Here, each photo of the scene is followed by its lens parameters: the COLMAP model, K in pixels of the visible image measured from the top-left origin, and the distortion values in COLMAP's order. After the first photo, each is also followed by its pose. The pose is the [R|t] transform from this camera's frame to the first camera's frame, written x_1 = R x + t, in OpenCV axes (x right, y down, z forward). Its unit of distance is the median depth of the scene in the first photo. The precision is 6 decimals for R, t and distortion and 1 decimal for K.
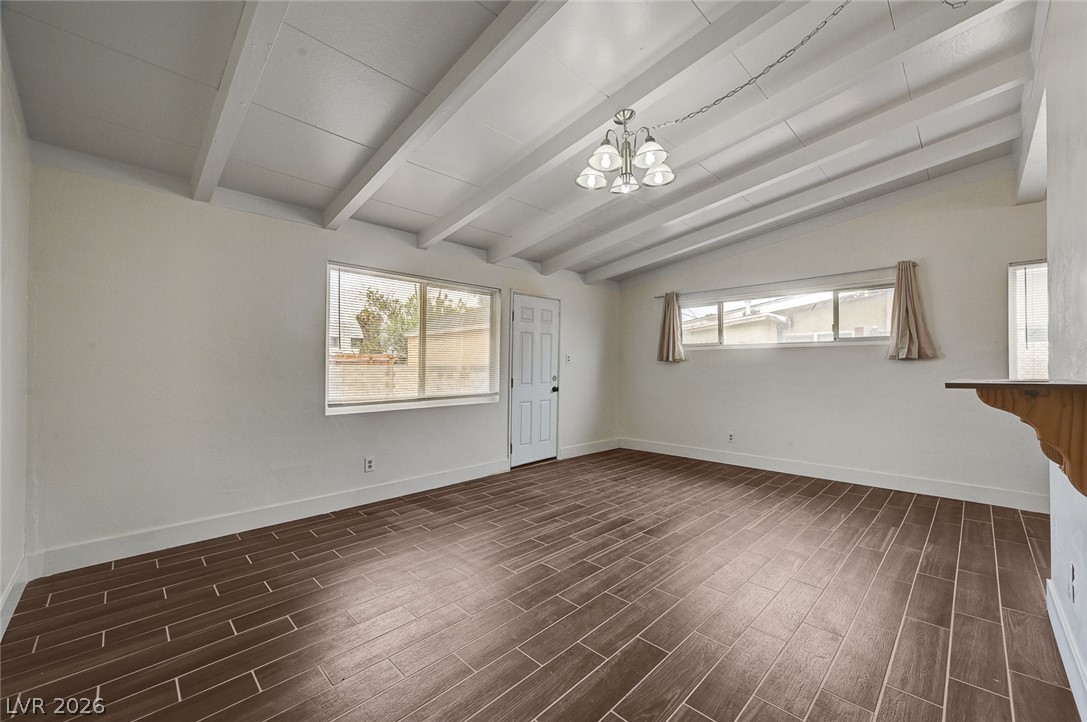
lens RADIAL K [[430.2, 0, 548.3], [0, 430.2, 365.2], [0, 0, 1]] dist [0.001400, 0.000086]
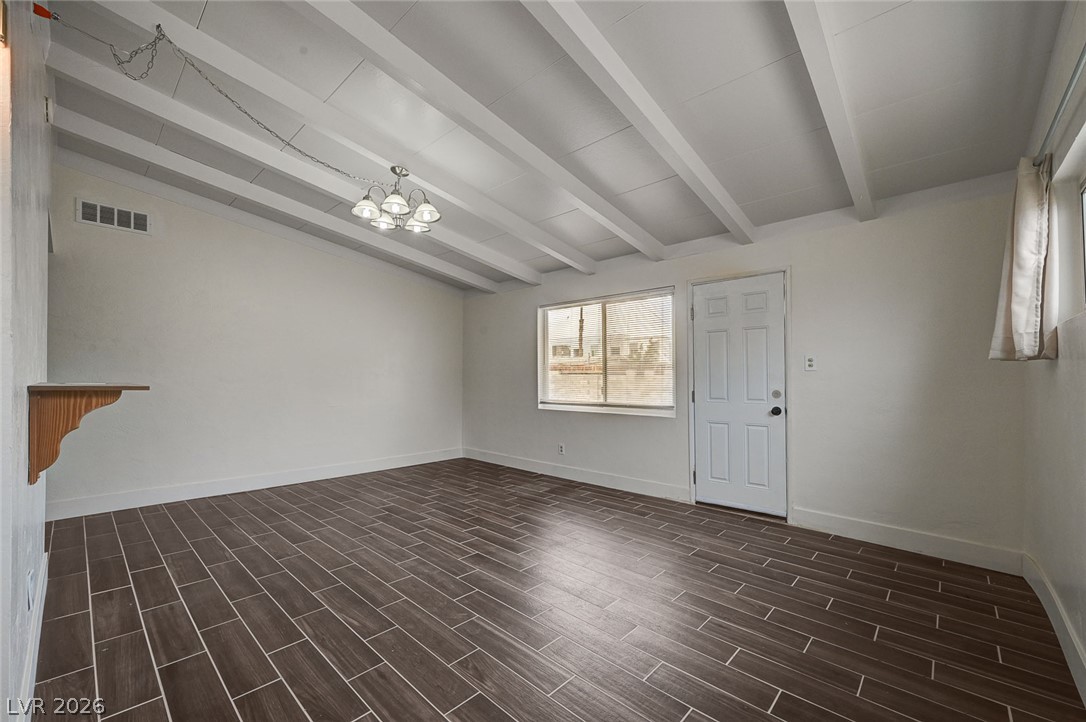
lens RADIAL K [[435.3, 0, 544.7], [0, 435.3, 373.7], [0, 0, 1]] dist [0.011536, -0.000109]
pose [[0.028189, -0.009272, -0.999560, 0.924722], [0.006358, 0.999938, -0.009096, 0.004636], [0.999582, -0.006099, 0.028246, 0.877618]]
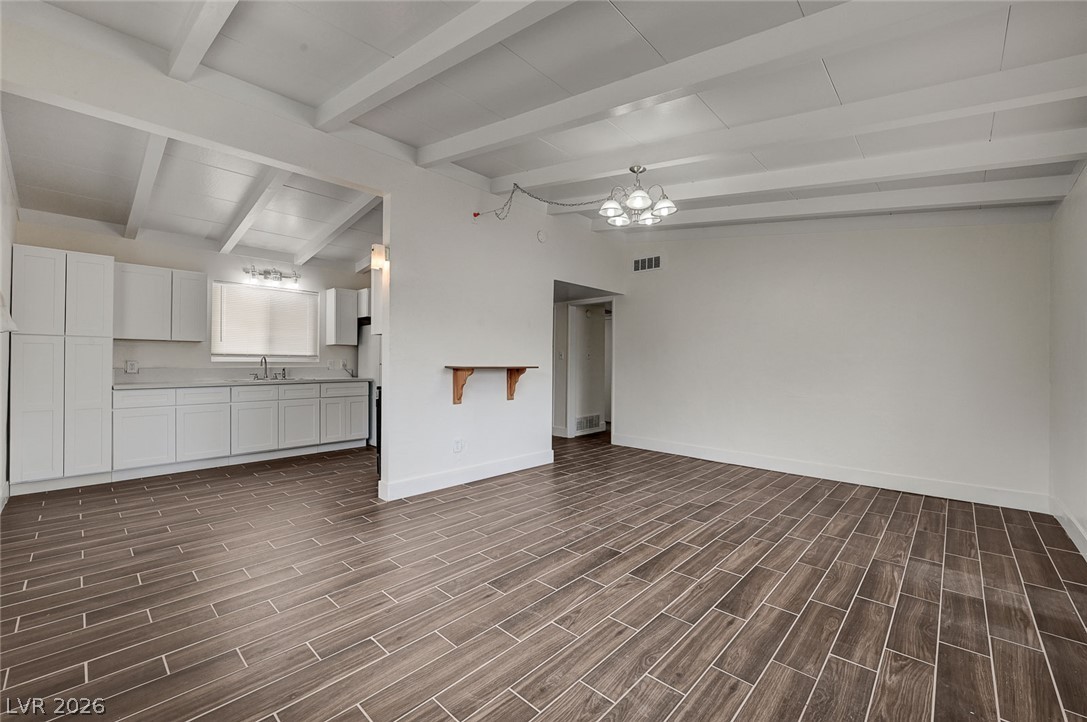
lens RADIAL K [[437.6, 0, 548.1], [0, 437.6, 356.2], [0, 0, 1]] dist [-0.000313, 0.000002]
pose [[-0.999489, -0.008237, -0.030873, 0.309899], [-0.007238, 0.999452, -0.032300, 0.019152], [0.031123, -0.032060, -0.999001, 1.476631]]
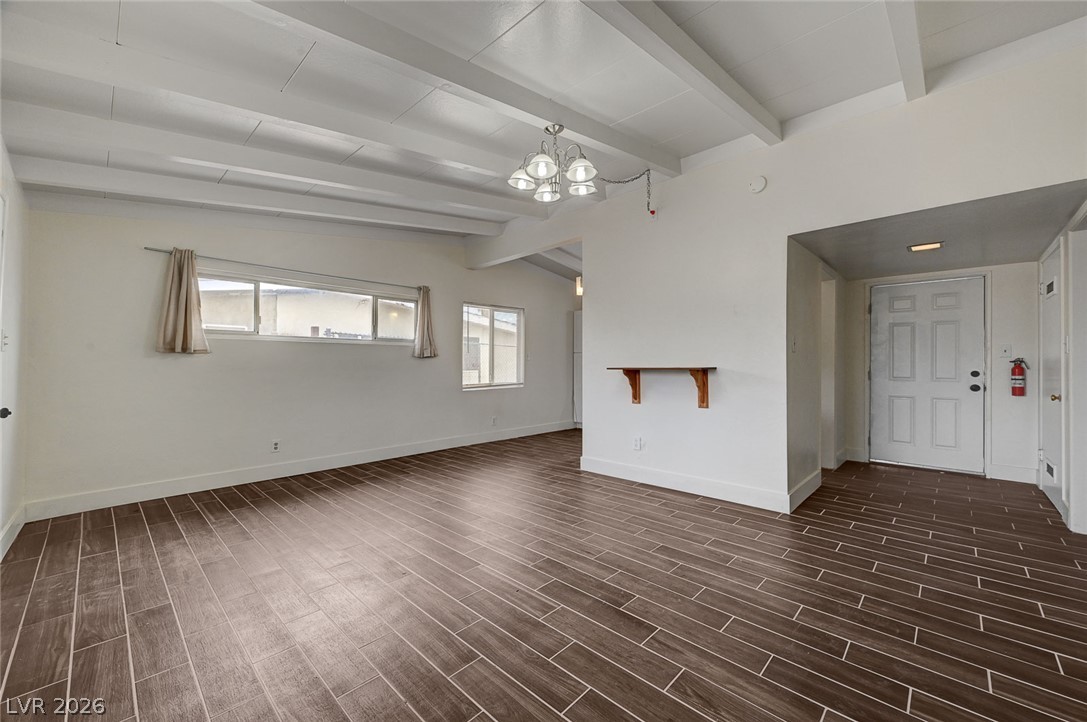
lens RADIAL K [[430.2, 0, 548.3], [0, 430.2, 365.2], [0, 0, 1]] dist [0.001400, 0.000086]
pose [[-0.024649, -0.002786, 0.999692, -0.577798], [-0.009311, 0.999953, 0.002557, 0.004763], [-0.999653, -0.009245, -0.024674, 0.658002]]
